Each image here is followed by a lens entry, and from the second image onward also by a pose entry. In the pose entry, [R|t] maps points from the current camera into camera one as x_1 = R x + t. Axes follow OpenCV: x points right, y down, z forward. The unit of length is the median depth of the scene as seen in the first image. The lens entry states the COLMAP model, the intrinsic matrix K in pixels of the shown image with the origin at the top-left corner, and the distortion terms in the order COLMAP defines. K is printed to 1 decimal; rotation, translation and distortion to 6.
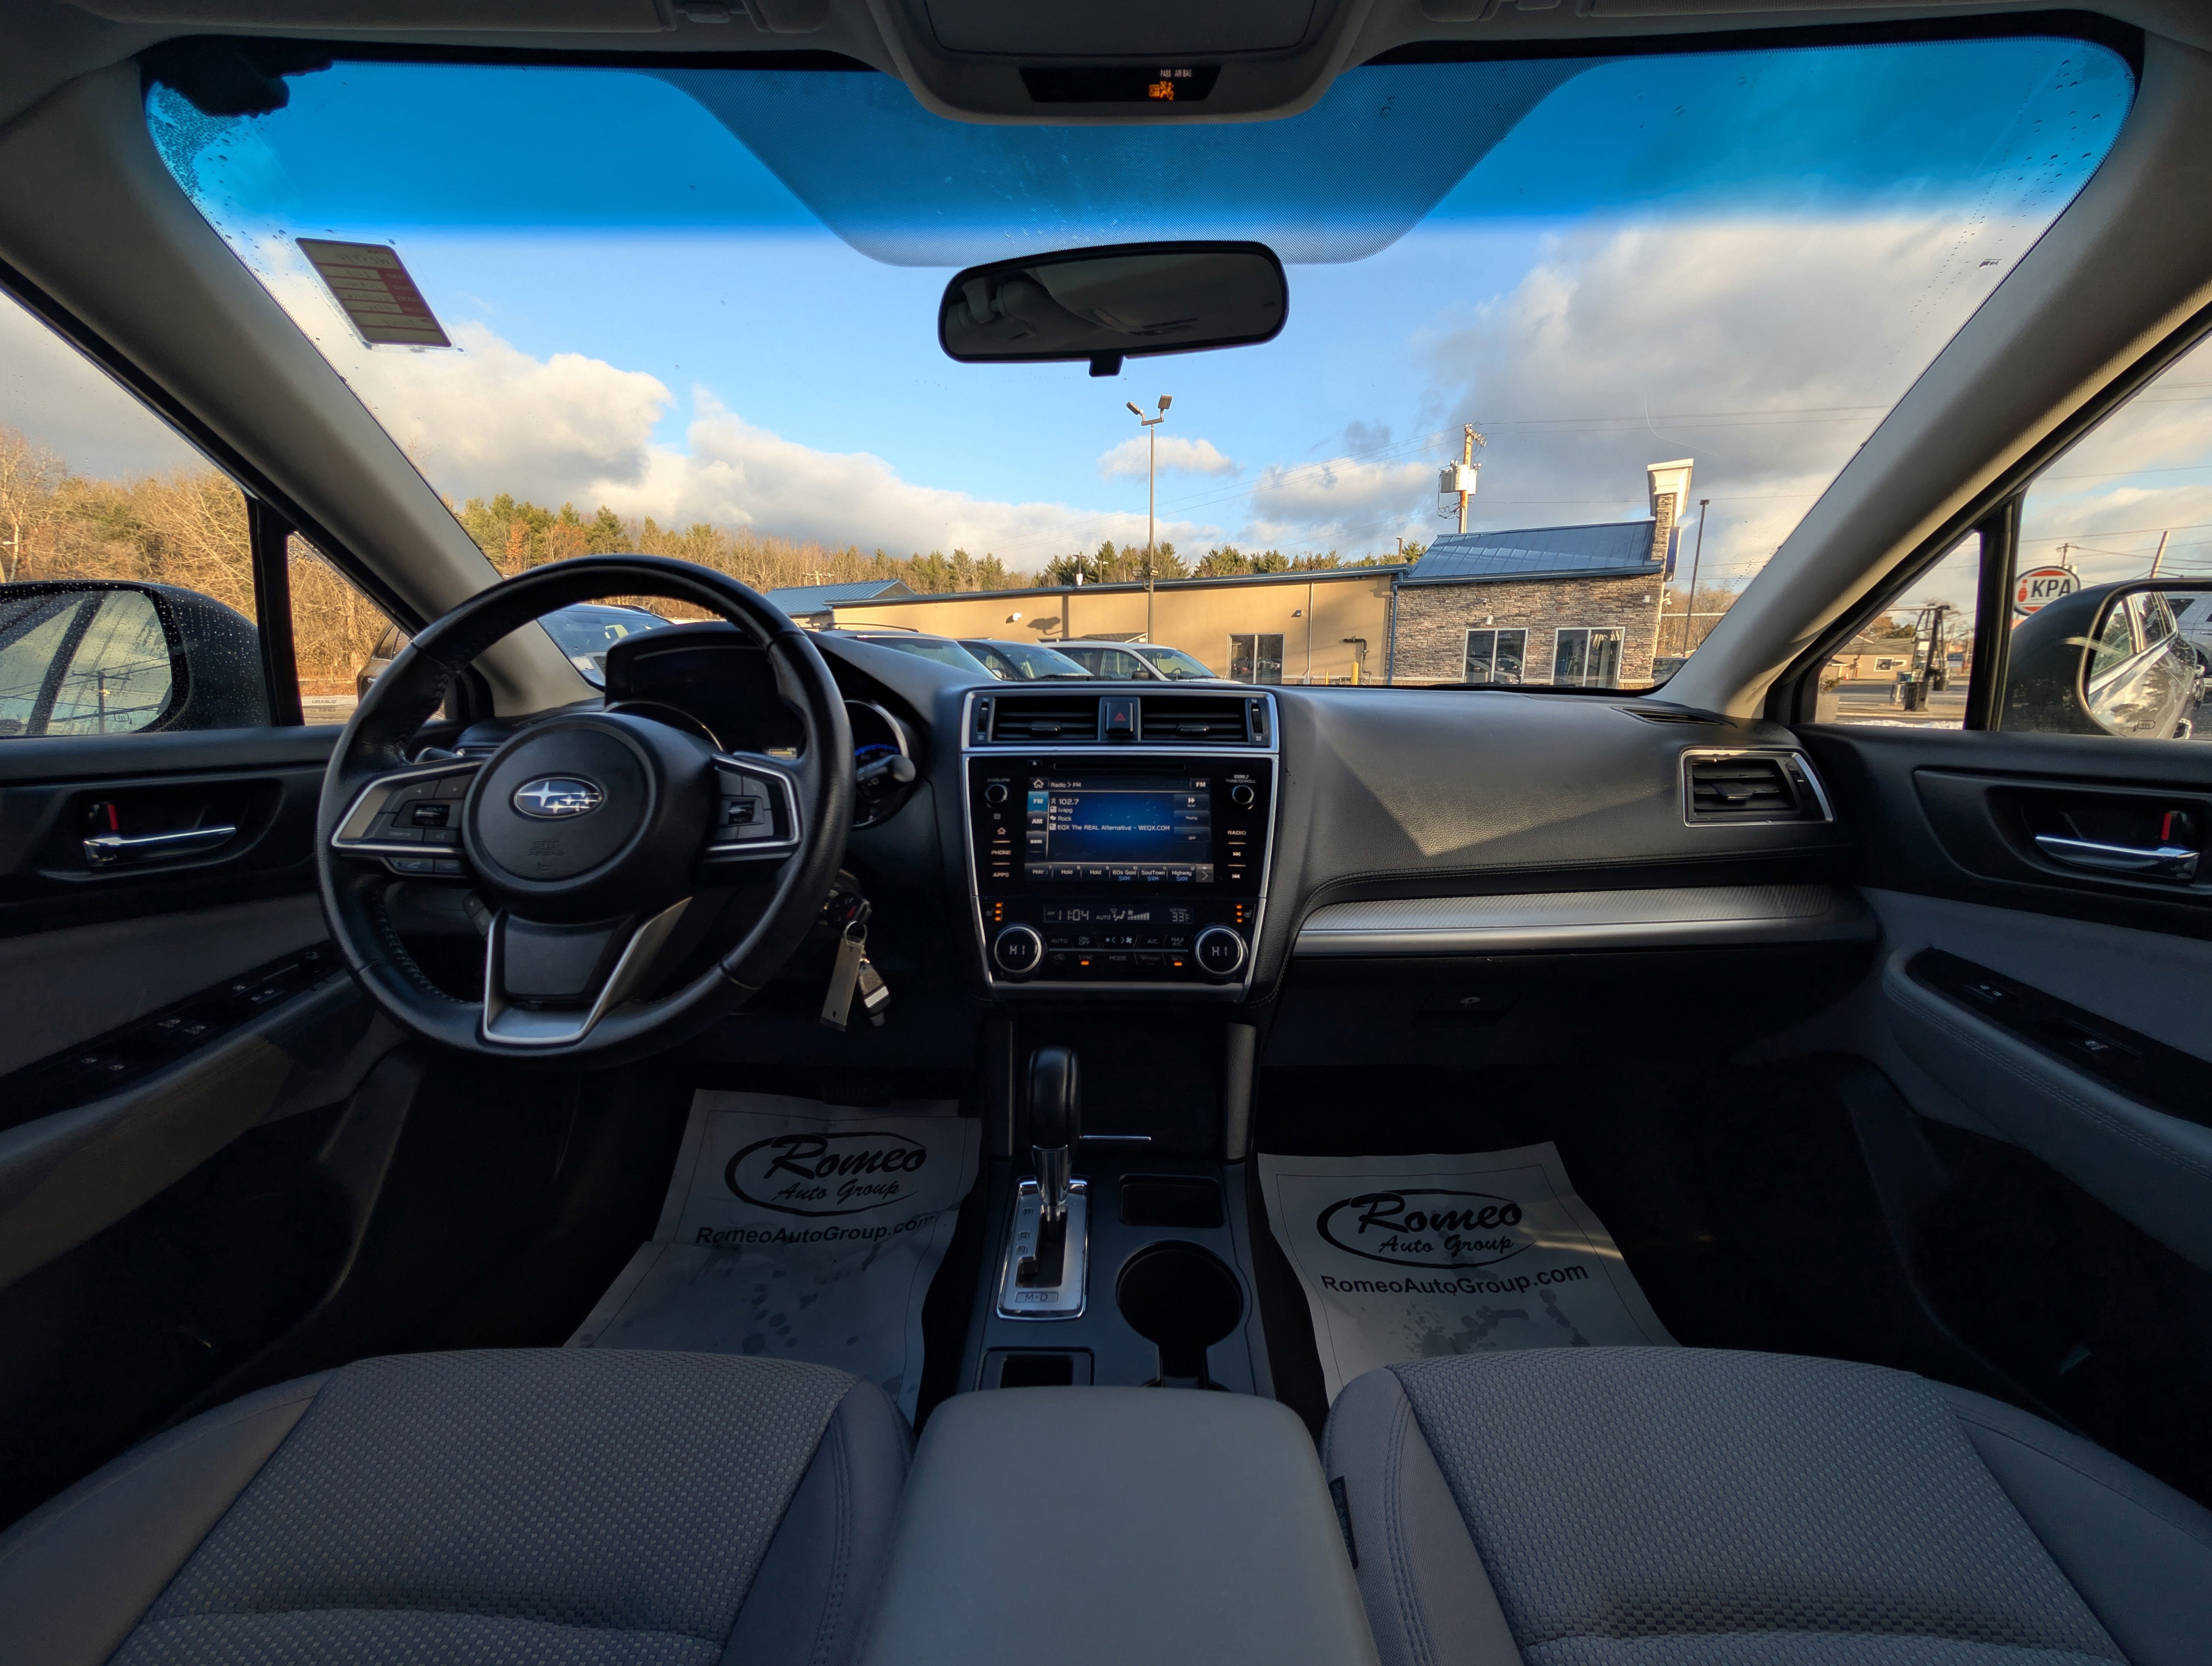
lens RADIAL K [[3174.1, 0, 1106.0], [0, 3174.1, 833.0], [0, 0, 1]] dist [0.229293, -0.943930]
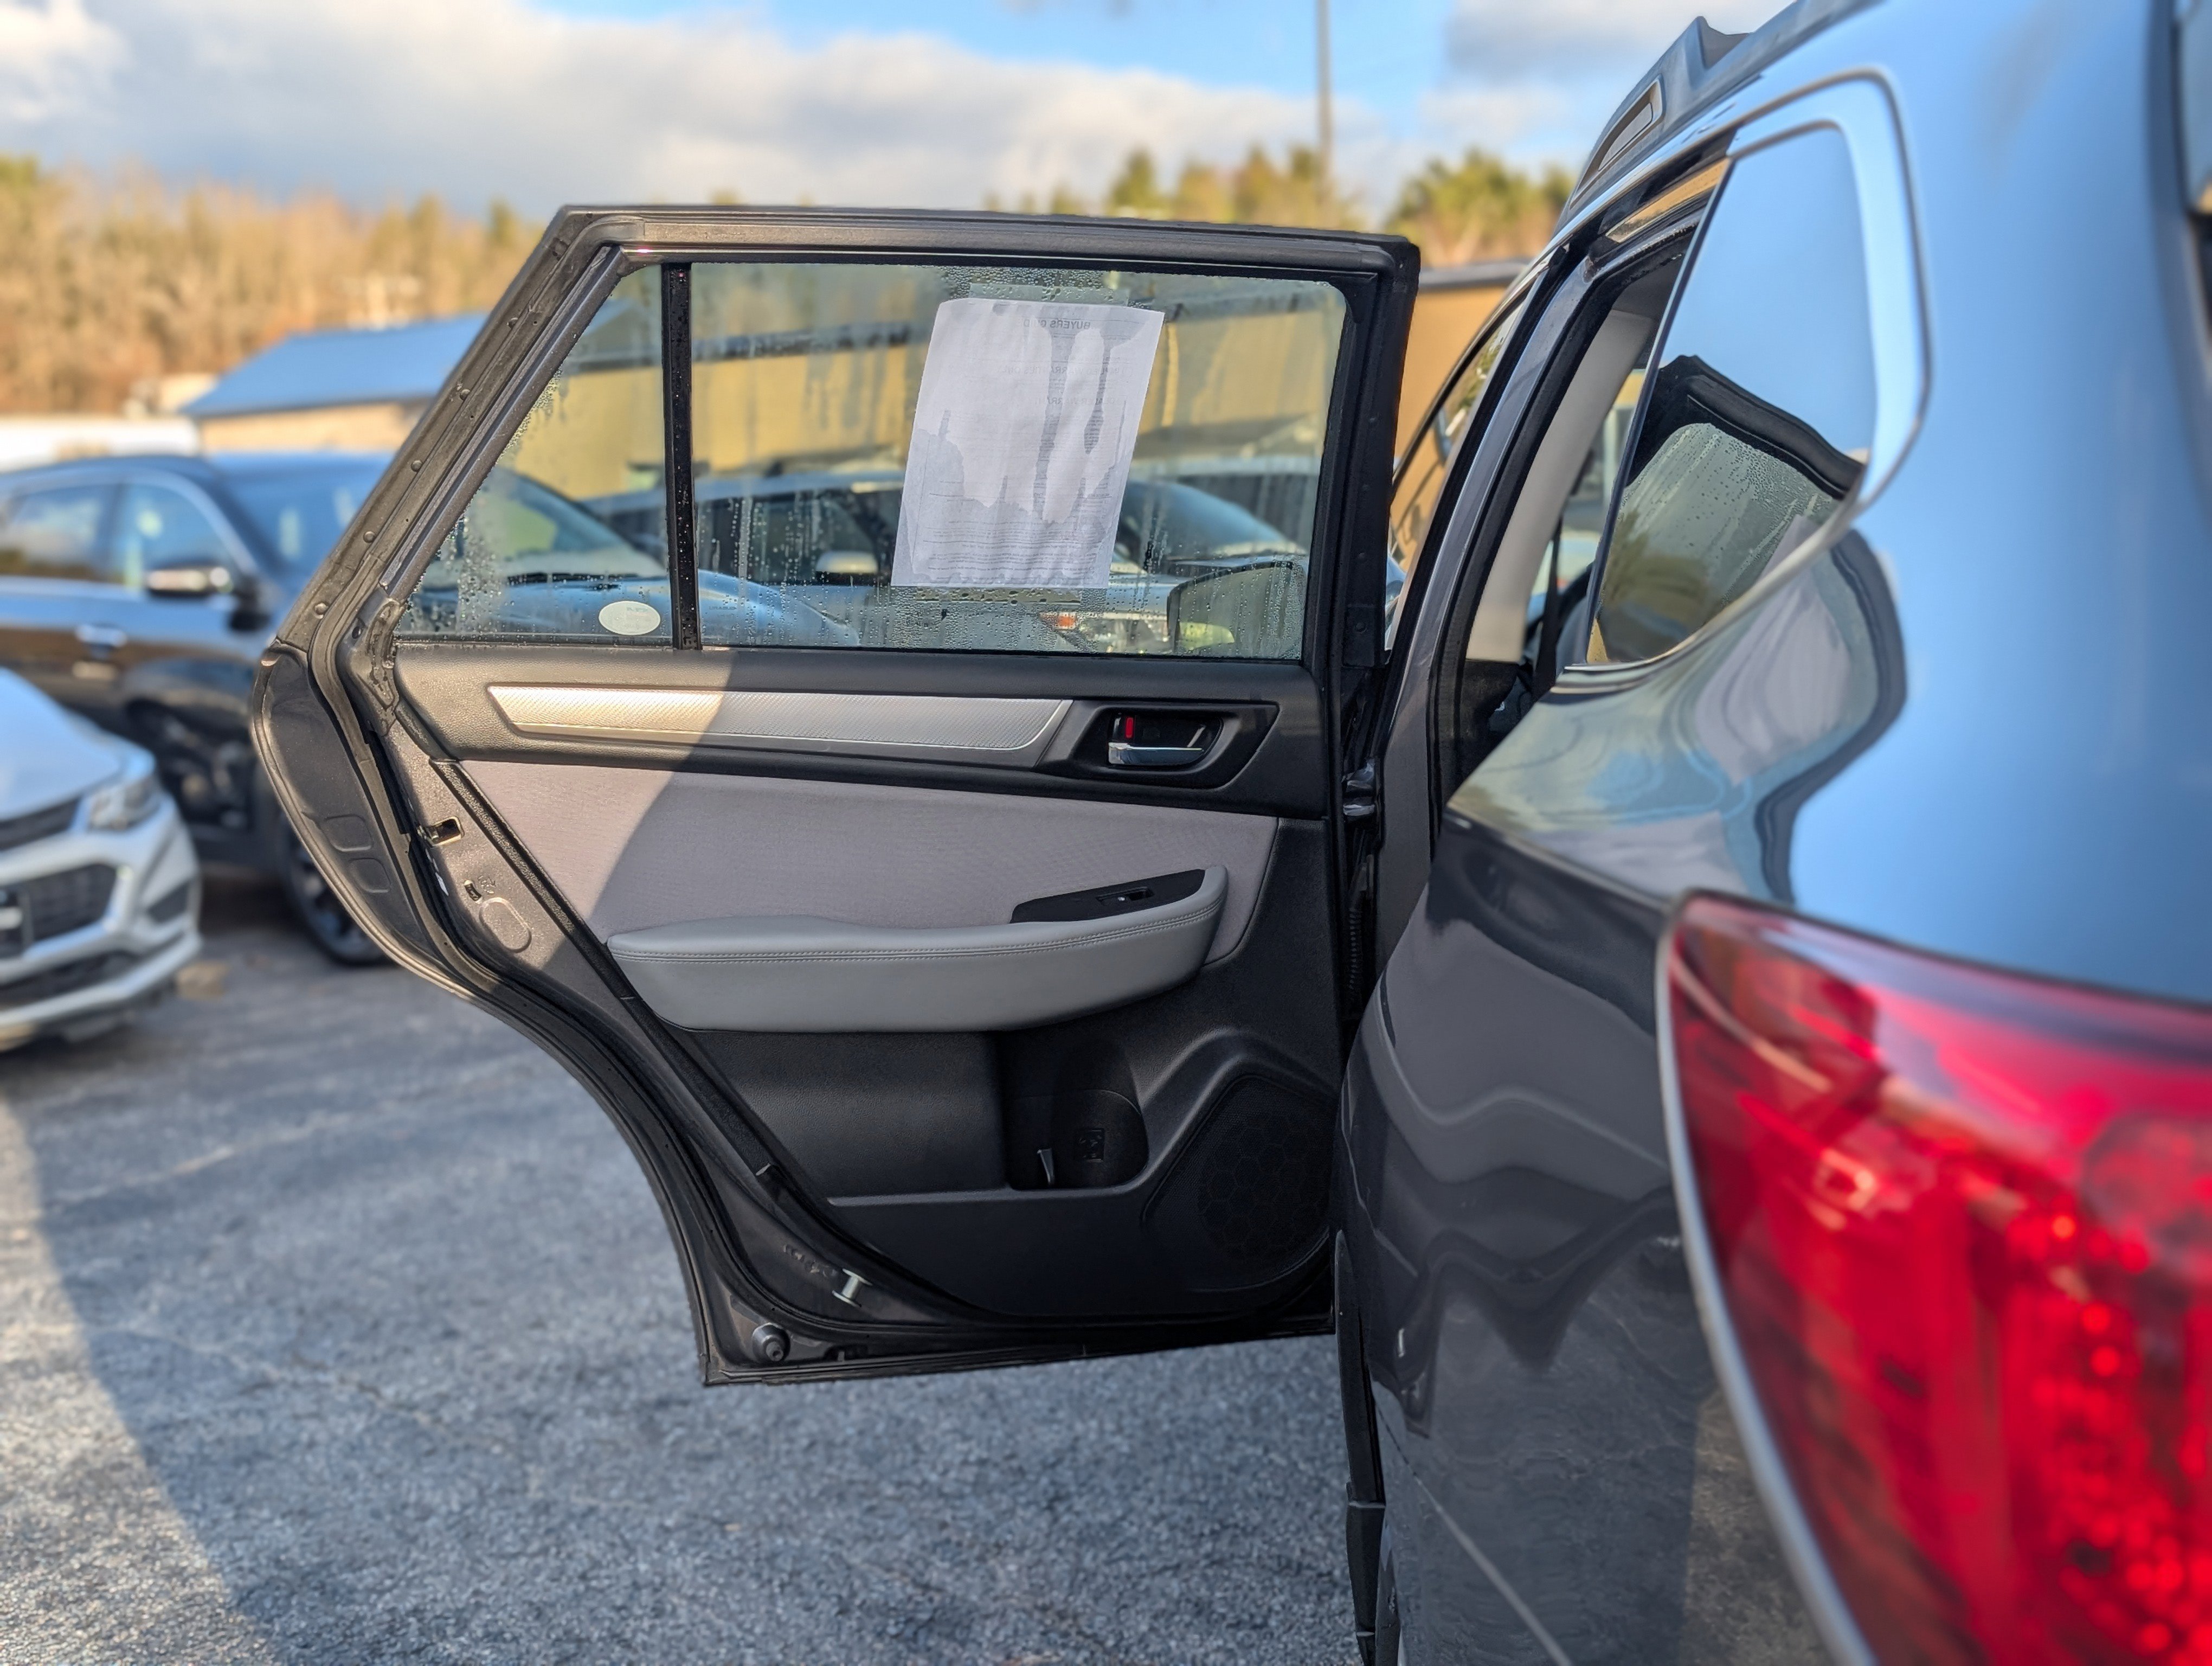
lens RADIAL K [[3112.8, 0, 1106.0], [0, 3112.8, 833.0], [0, 0, 1]] dist [0.028174, 0.014171]
pose [[0.998847, -0.045853, -0.014243, -0.001279], [0.046094, 0.998792, 0.017037, -0.018371], [0.013444, -0.017674, 0.999753, 0.573756]]
